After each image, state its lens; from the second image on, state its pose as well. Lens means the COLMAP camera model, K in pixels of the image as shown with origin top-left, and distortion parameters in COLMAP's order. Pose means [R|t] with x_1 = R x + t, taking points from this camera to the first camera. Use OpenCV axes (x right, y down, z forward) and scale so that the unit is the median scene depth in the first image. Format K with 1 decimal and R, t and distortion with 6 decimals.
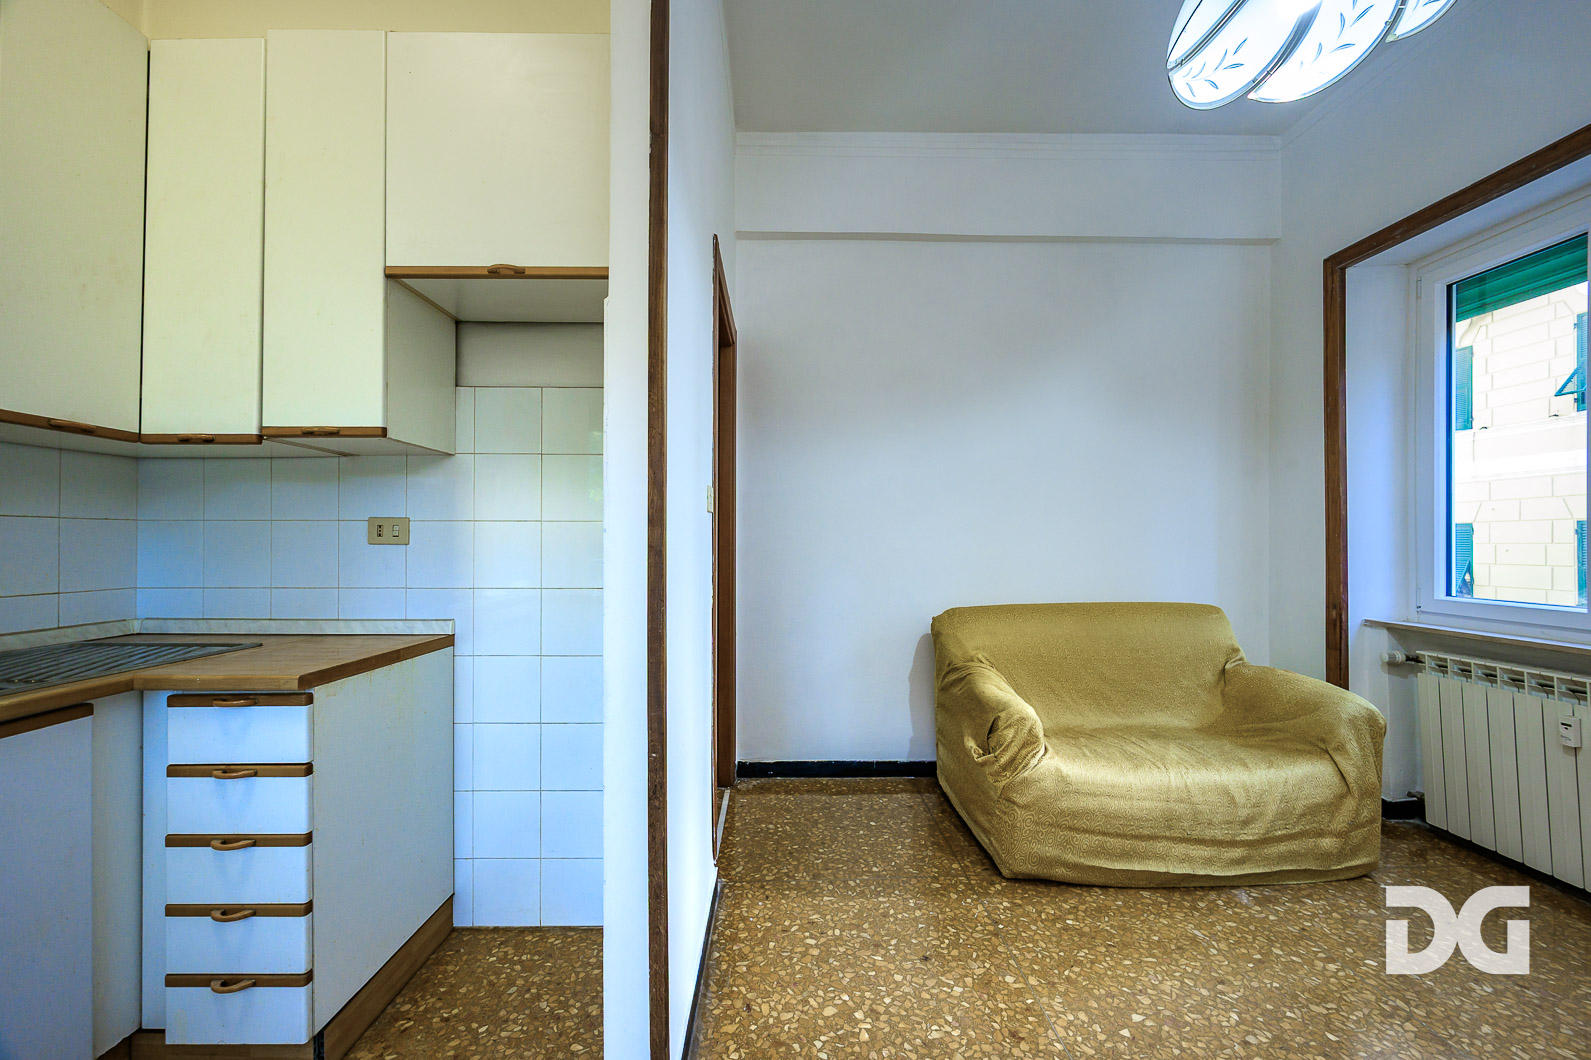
lens RADIAL K [[637.6, 0, 789.3], [0, 637.6, 536.0], [0, 0, 1]] dist [0.000738, 0.000134]
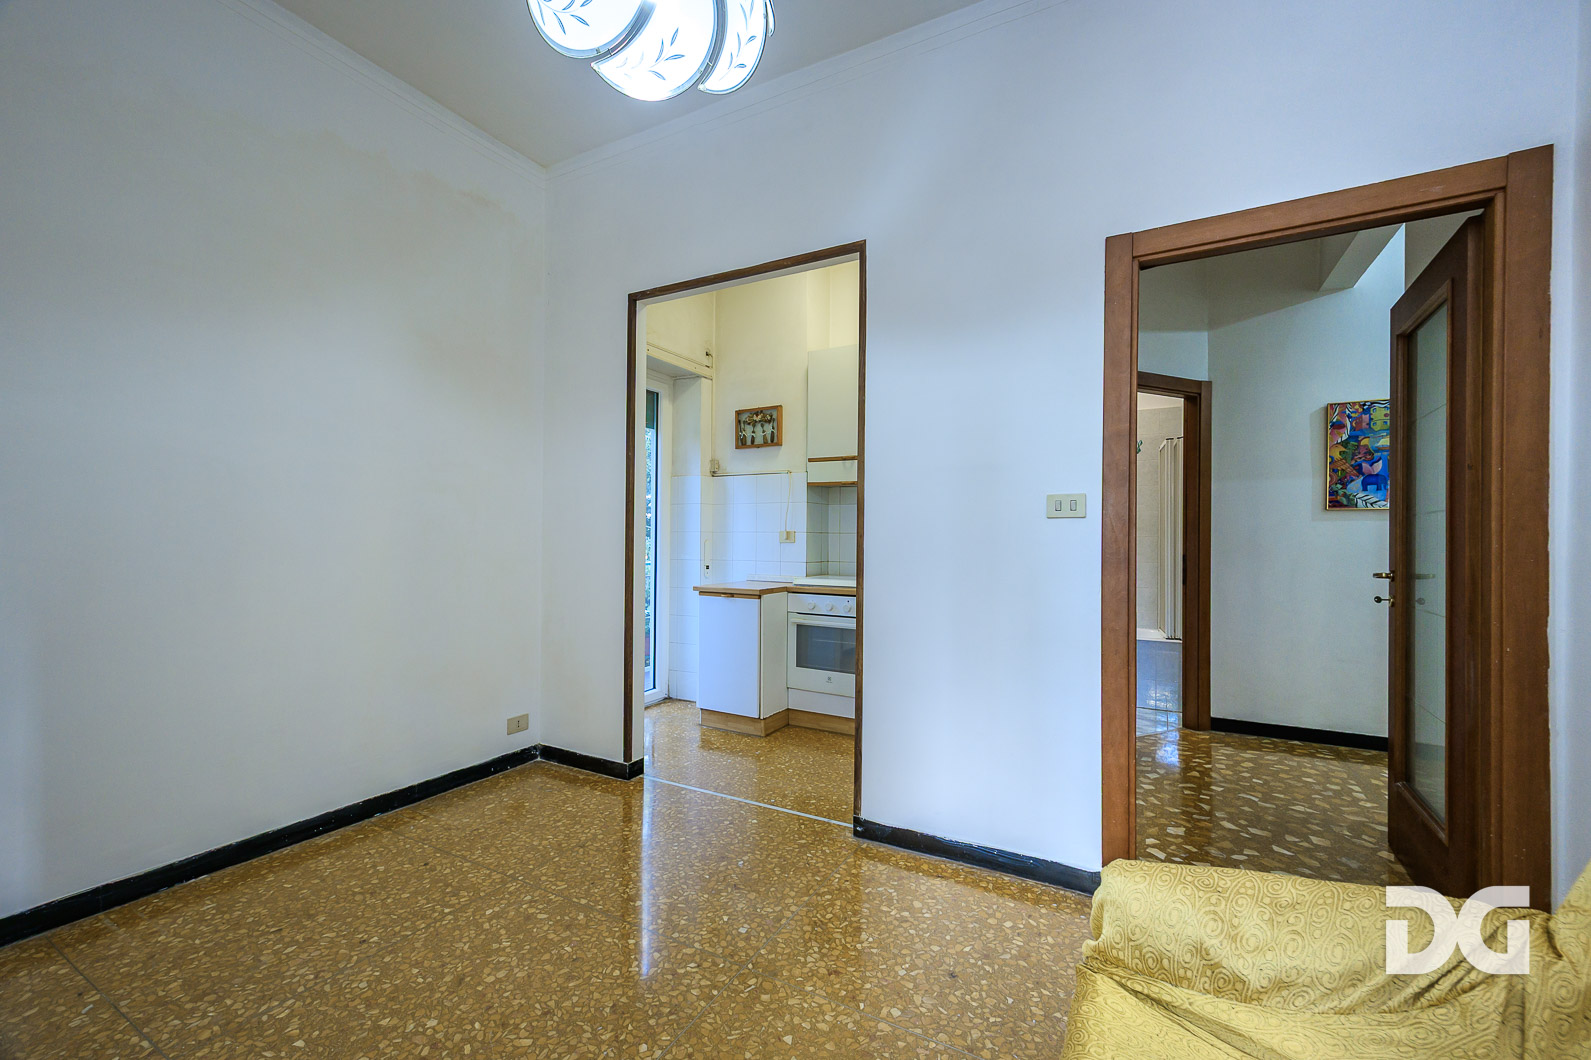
lens RADIAL K [[633.1, 0, 797.2], [0, 633.1, 540.3], [0, 0, 1]] dist [-0.000194, -0.000233]
pose [[-0.495322, -0.004035, -0.868700, 0.986750], [0.001467, 0.999984, -0.005481, 0.007119], [0.868708, -0.003989, -0.495309, 1.077315]]
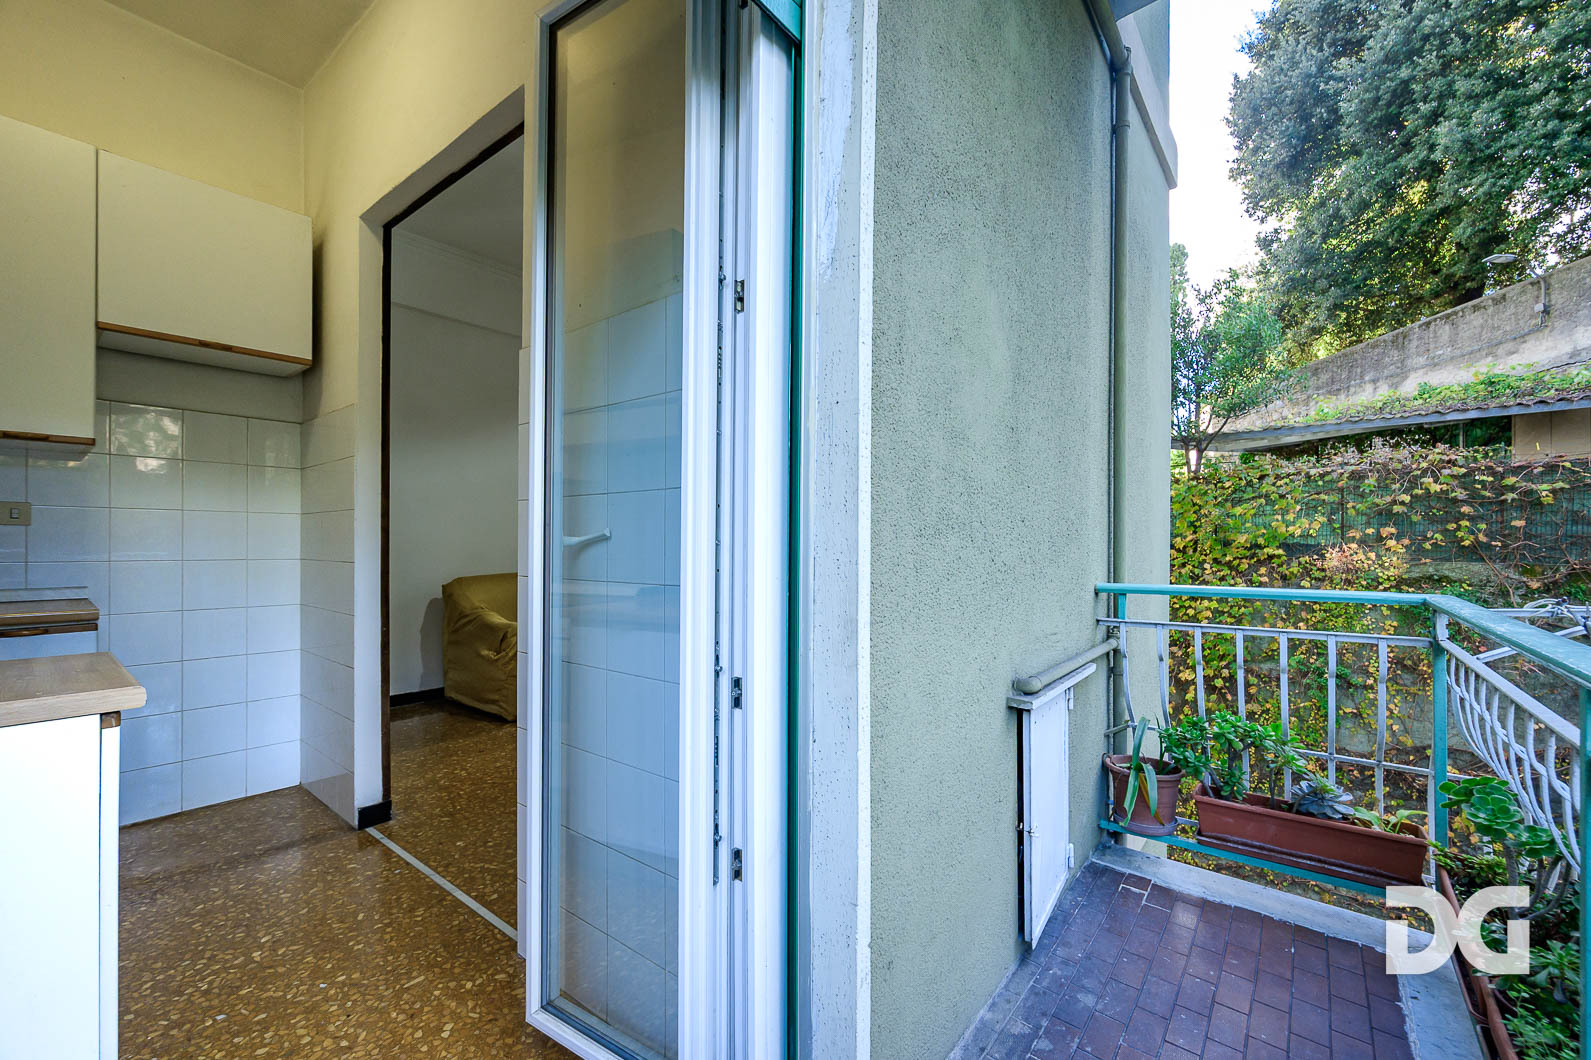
lens RADIAL K [[653.4, 0, 793.7], [0, 653.4, 539.2], [0, 0, 1]] dist [0.002533, 0.000175]
pose [[0.645778, 0.004617, 0.763511, -0.563012], [-0.009494, 0.999953, 0.001984, 0.020893], [-0.763466, -0.008530, 0.645792, -0.797426]]
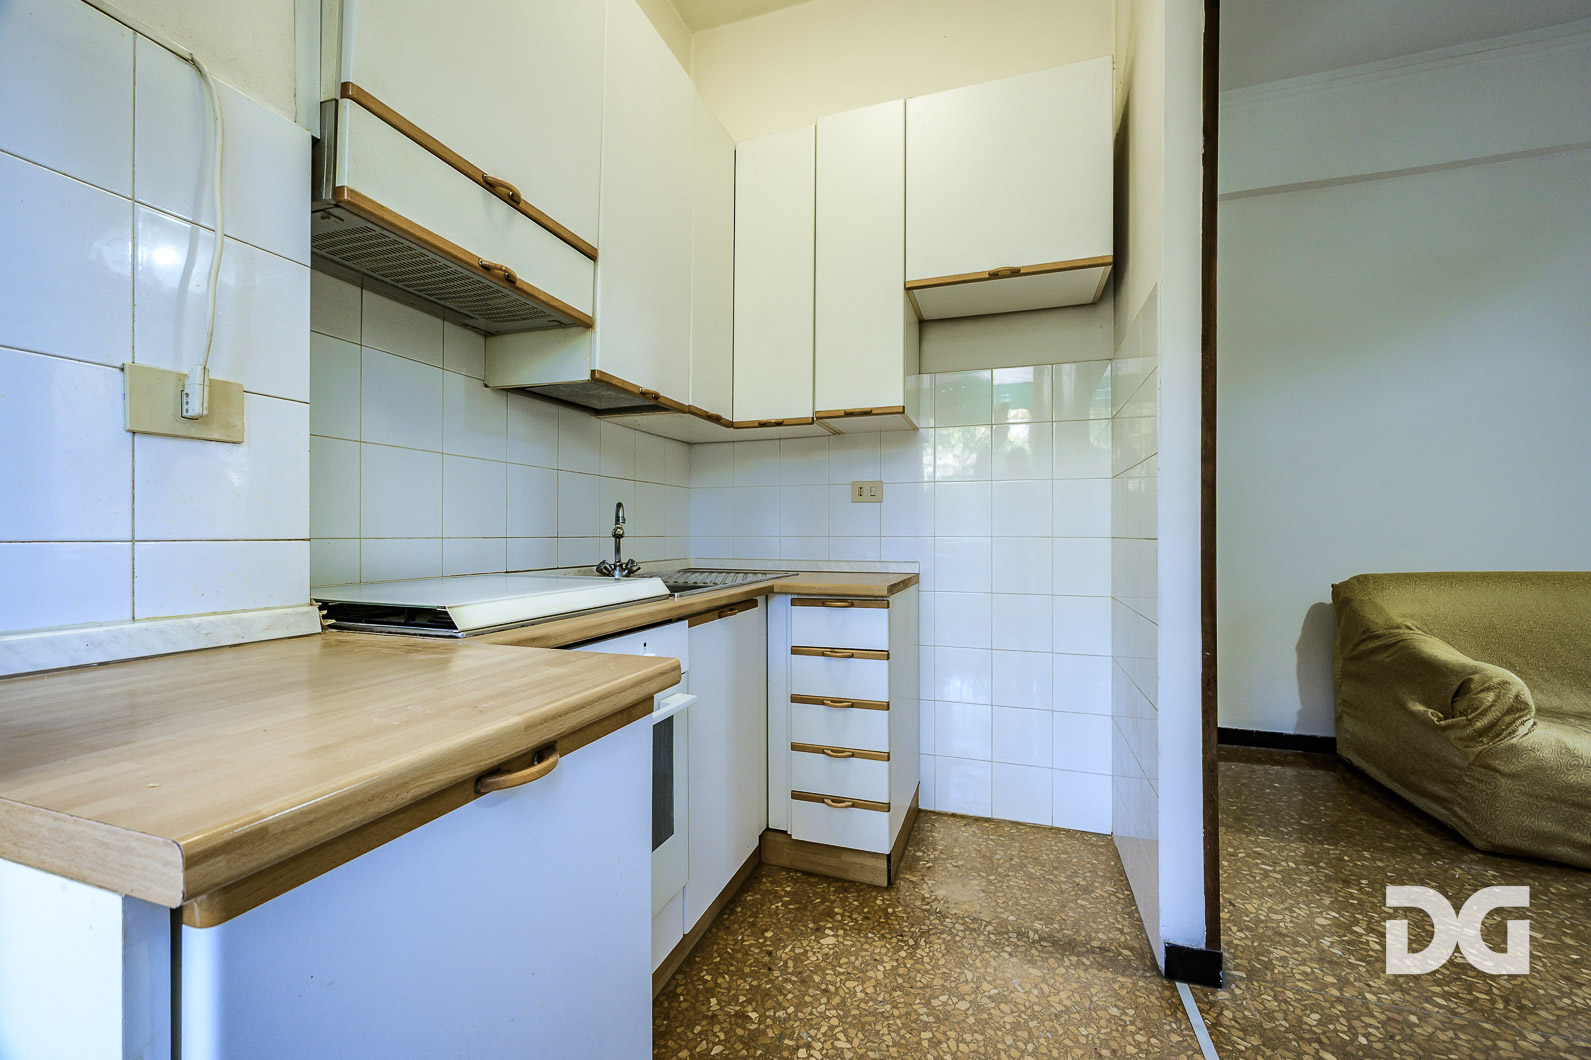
lens RADIAL K [[632.4, 0, 801.9], [0, 632.4, 534.8], [0, 0, 1]] dist [0.006460, 0.000920]
pose [[0.945975, 0.000324, -0.324239, -0.315513], [0.003558, 0.999929, 0.011379, 0.058288], [0.324220, -0.011918, 0.945907, -0.221195]]
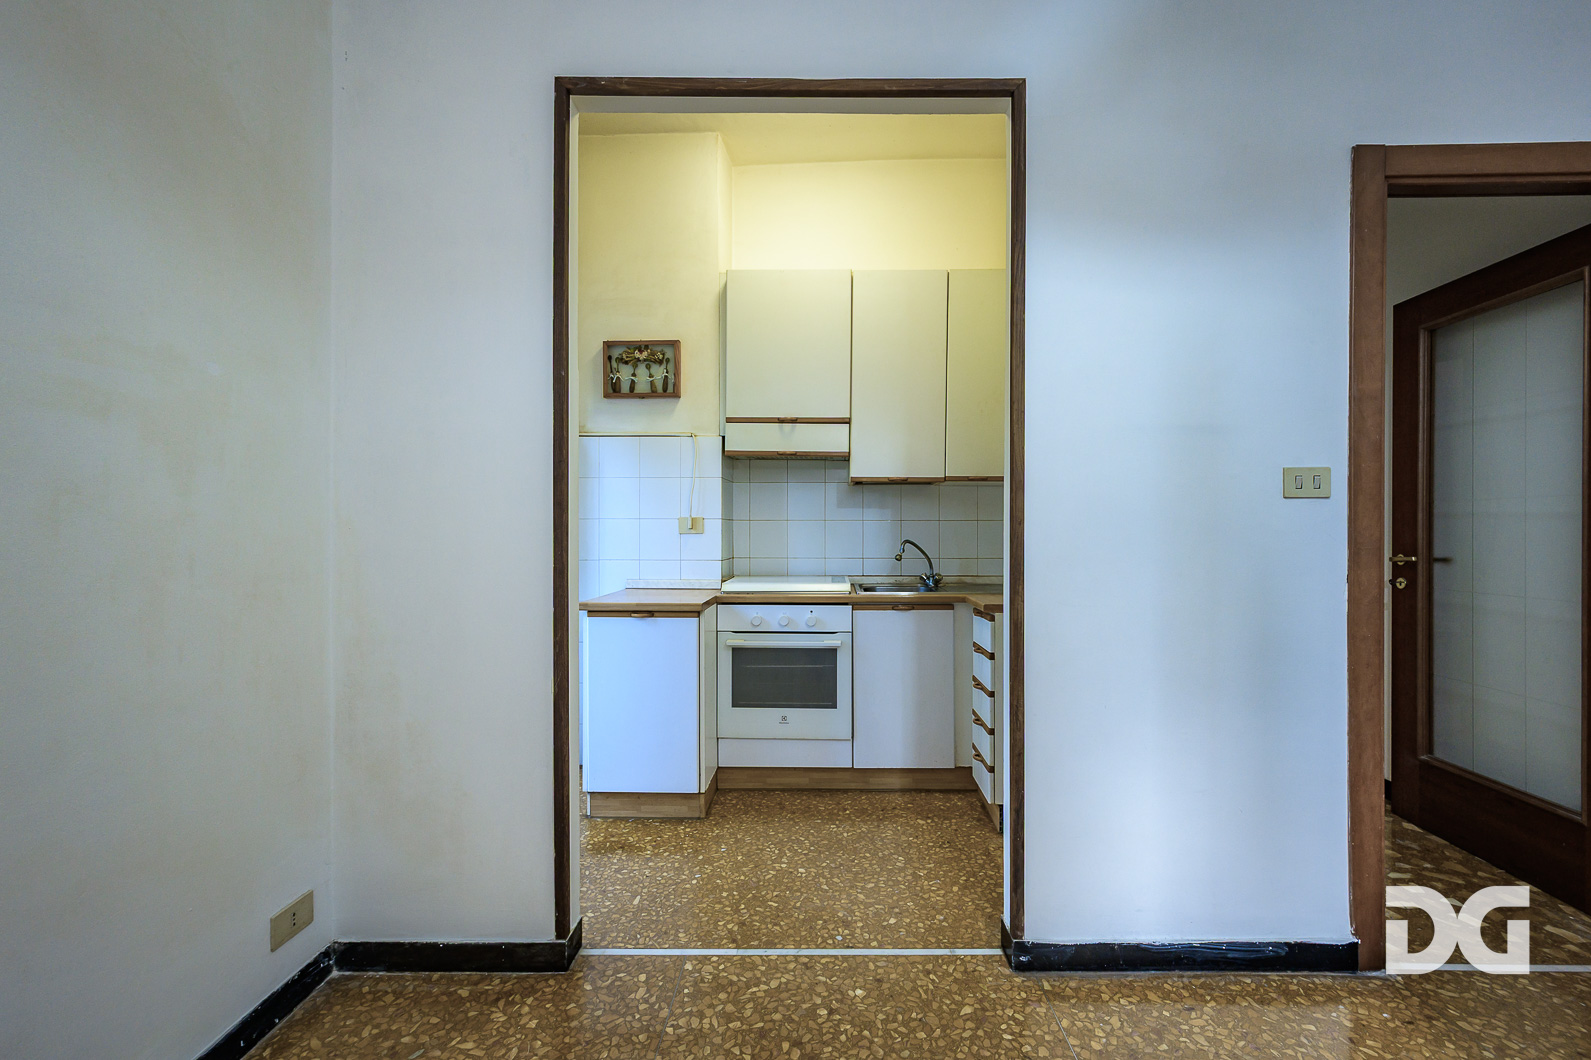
lens RADIAL K [[644.7, 0, 810.1], [0, 644.7, 534.2], [0, 0, 1]] dist [0.002036, 0.000936]
pose [[-0.027073, 0.004849, -0.999622, 0.711566], [0.010181, 0.999938, 0.004575, 0.001488], [0.999582, -0.010053, -0.027121, 0.344261]]
